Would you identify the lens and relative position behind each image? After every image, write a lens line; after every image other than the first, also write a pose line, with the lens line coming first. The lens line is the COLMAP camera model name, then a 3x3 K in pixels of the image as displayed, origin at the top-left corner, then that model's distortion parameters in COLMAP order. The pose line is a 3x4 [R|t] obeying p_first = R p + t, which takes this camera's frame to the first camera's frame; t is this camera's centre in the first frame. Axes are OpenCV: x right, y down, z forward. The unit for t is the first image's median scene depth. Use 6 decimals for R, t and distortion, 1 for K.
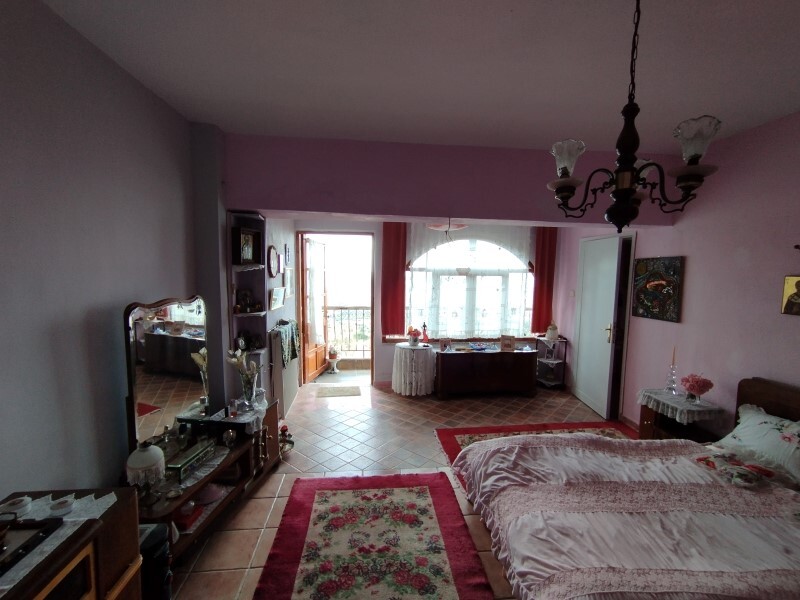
lens RADIAL K [[364.1, 0, 405.1], [0, 364.1, 302.7], [0, 0, 1]] dist [-0.017779, 0.013069]
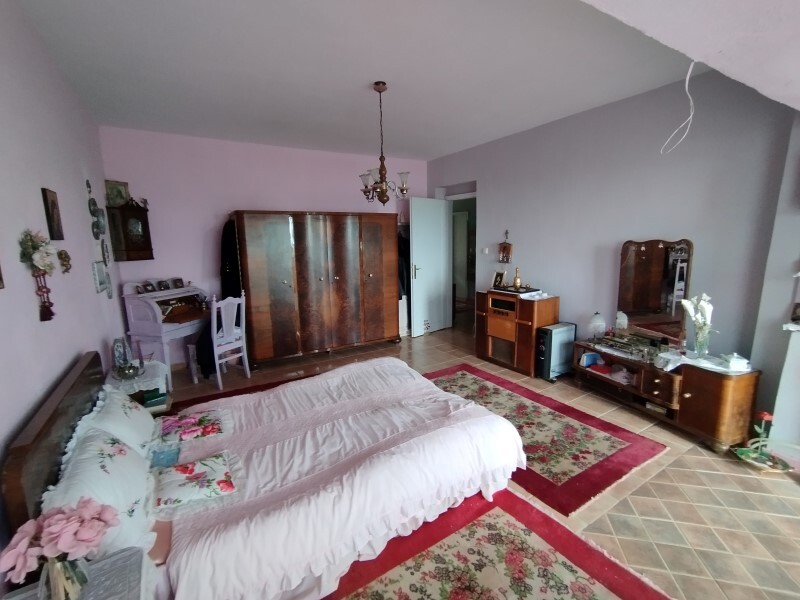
lens RADIAL K [[364.1, 0, 405.1], [0, 364.1, 302.7], [0, 0, 1]] dist [-0.017779, 0.013069]
pose [[-0.895844, 0.080368, -0.437041, 0.573271], [-0.034744, 0.967831, 0.249192, -0.065045], [0.443009, 0.238422, -0.864233, 1.205648]]
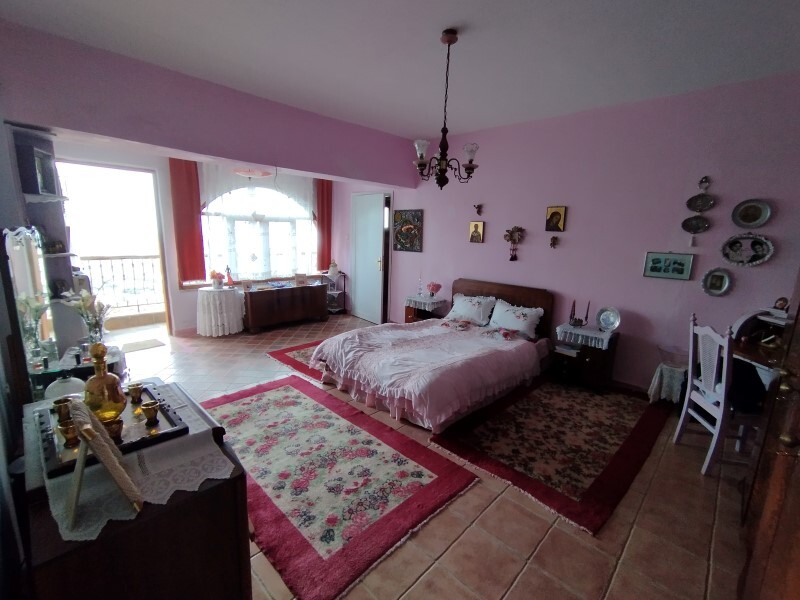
lens RADIAL K [[364.1, 0, 405.1], [0, 364.1, 302.7], [0, 0, 1]] dist [-0.017779, 0.013069]
pose [[0.758529, -0.118176, 0.640834, -0.341087], [0.038702, 0.989852, 0.136729, 0.052757], [-0.650489, -0.078911, 0.755405, -0.170308]]
